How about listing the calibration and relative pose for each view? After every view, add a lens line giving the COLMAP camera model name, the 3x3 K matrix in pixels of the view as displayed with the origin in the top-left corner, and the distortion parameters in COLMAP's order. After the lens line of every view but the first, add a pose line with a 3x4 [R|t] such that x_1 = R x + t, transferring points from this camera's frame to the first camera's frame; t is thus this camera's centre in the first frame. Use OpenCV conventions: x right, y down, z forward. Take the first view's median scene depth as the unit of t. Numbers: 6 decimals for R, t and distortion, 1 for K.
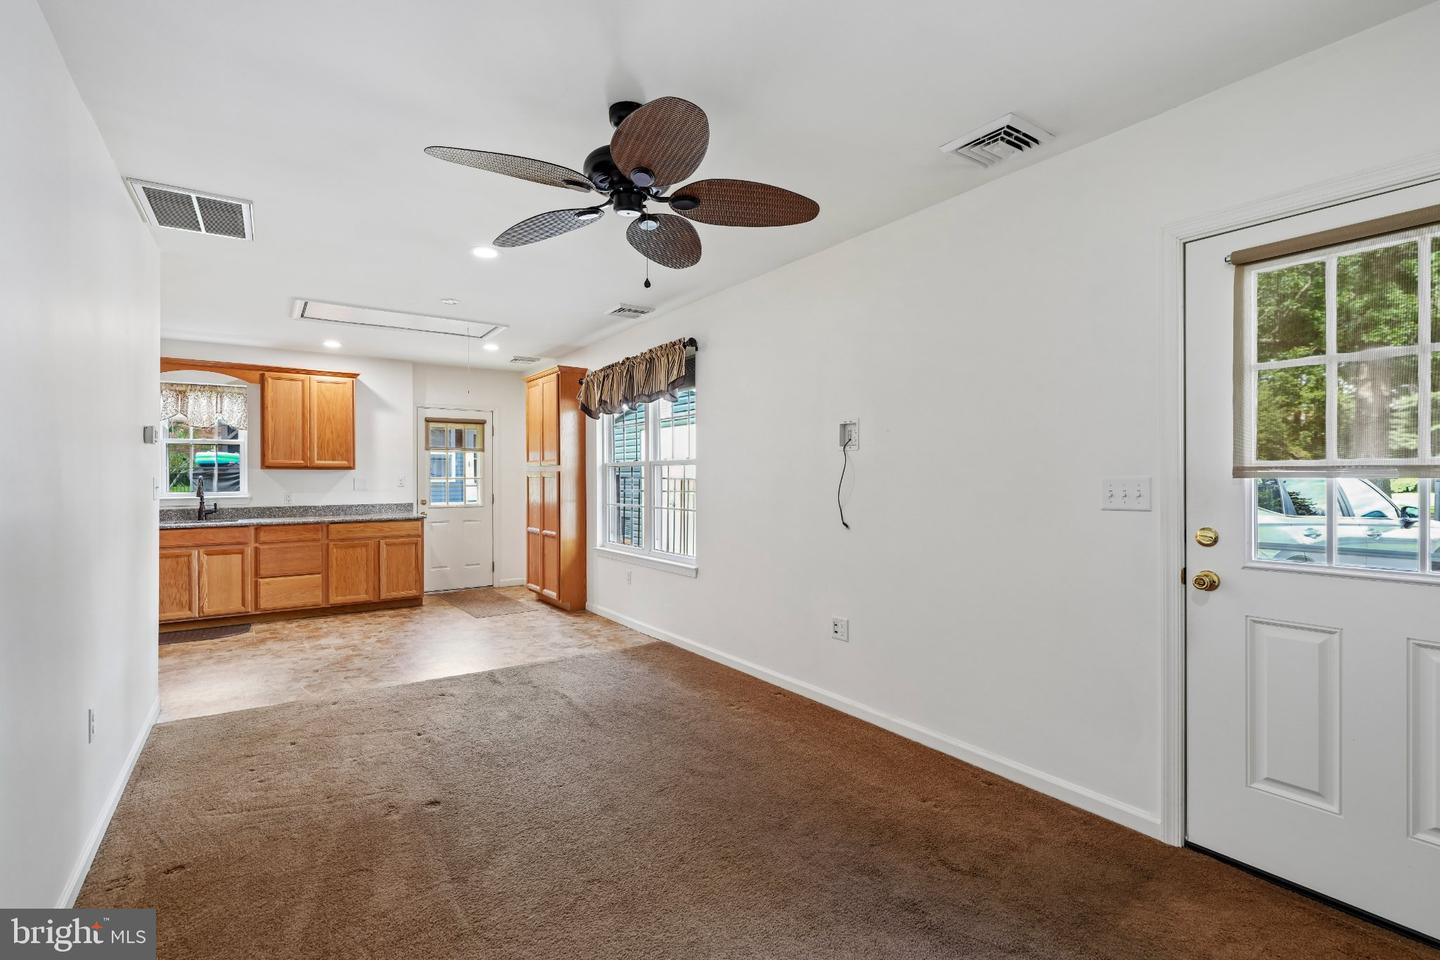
lens RADIAL K [[645.3, 0, 719.8], [0, 645.3, 477.7], [0, 0, 1]] dist [0.002406, 0.000585]
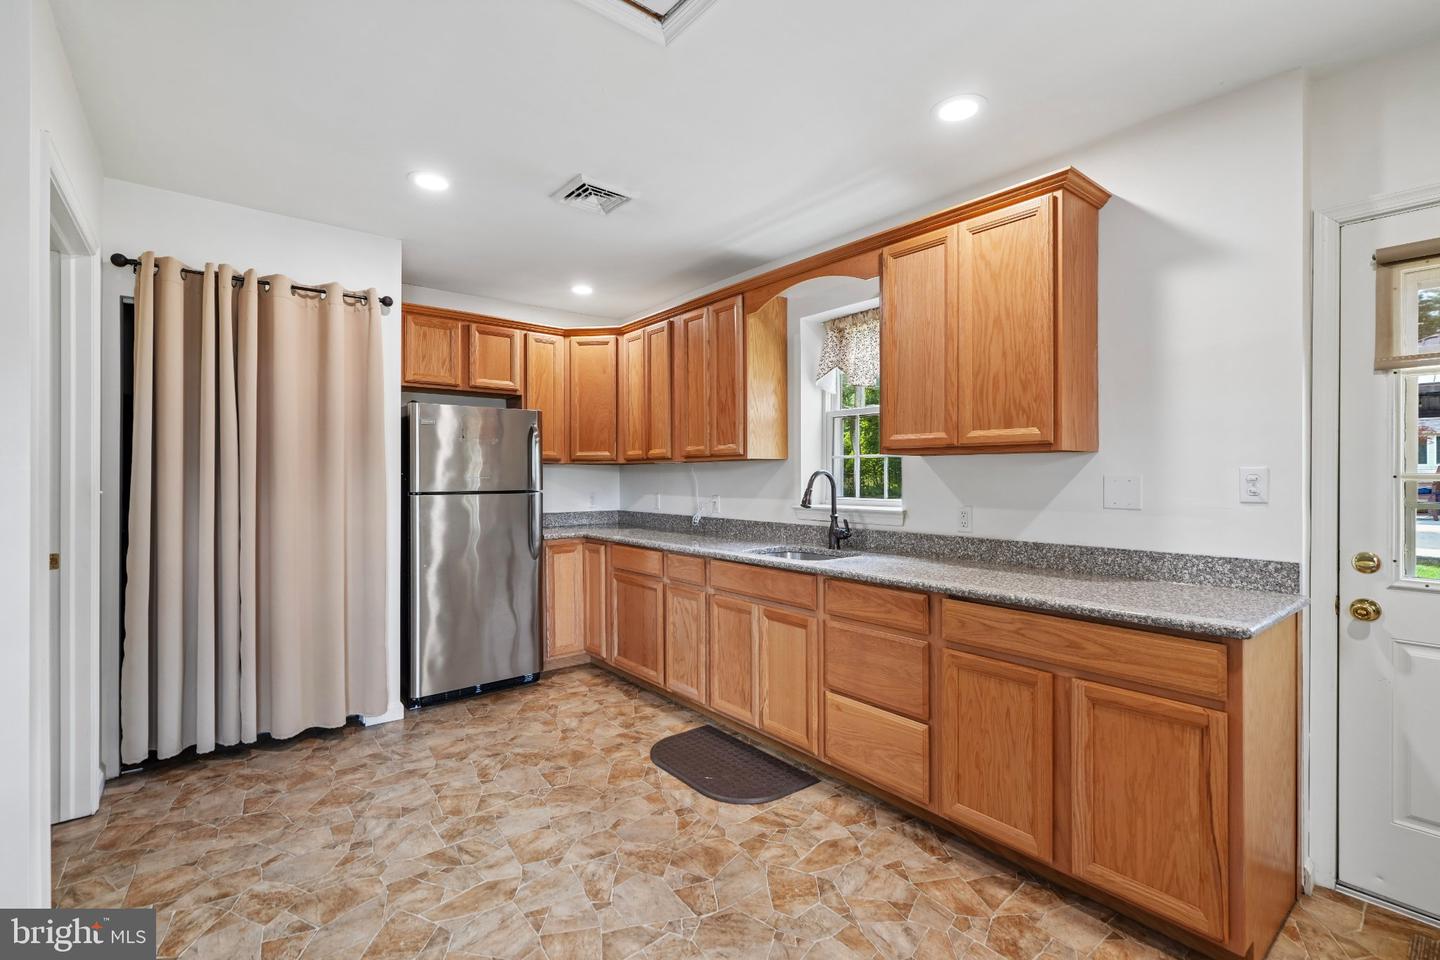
lens RADIAL K [[645.3, 0, 720.6], [0, 645.3, 472.9], [0, 0, 1]] dist [0.002406, 0.000585]
pose [[0.066622, 0.000718, -0.997778, -0.237389], [-0.002069, 0.999998, 0.000581, -0.000249], [0.997776, 0.002026, 0.066624, 0.828409]]
